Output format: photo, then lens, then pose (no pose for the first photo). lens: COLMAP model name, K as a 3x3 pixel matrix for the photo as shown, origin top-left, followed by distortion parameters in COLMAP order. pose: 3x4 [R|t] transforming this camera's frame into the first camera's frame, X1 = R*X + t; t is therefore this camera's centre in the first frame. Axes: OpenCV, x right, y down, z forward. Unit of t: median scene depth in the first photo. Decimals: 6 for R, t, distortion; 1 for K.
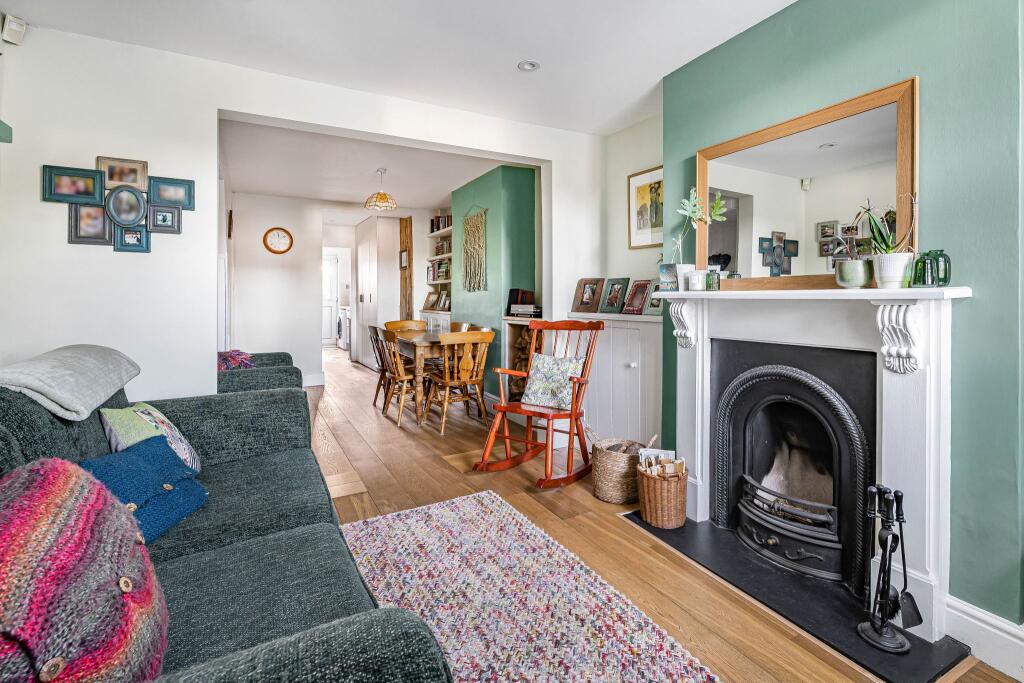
lens RADIAL K [[475.1, 0, 514.1], [0, 475.1, 307.4], [0, 0, 1]] dist [-0.000638, 0.000268]
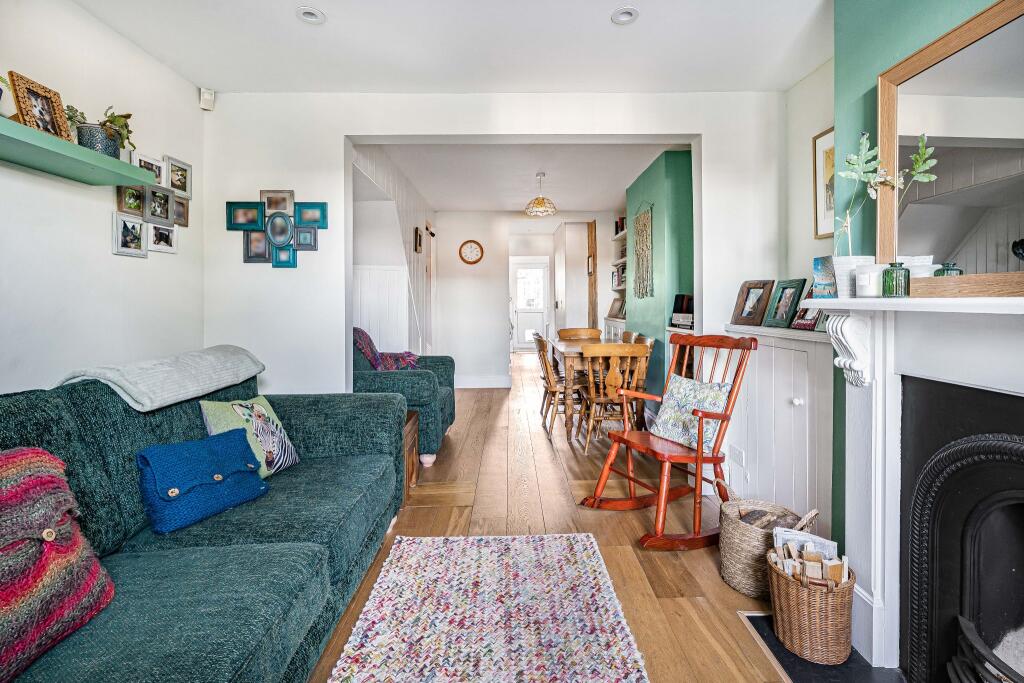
lens RADIAL K [[469.9, 0, 513.9], [0, 469.9, 312.3], [0, 0, 1]] dist [0.001123, 0.000277]
pose [[0.882238, 0.009170, -0.470714, 0.249646], [-0.009495, 0.999954, 0.001685, -0.011359], [0.470707, 0.002983, 0.882285, 0.221227]]
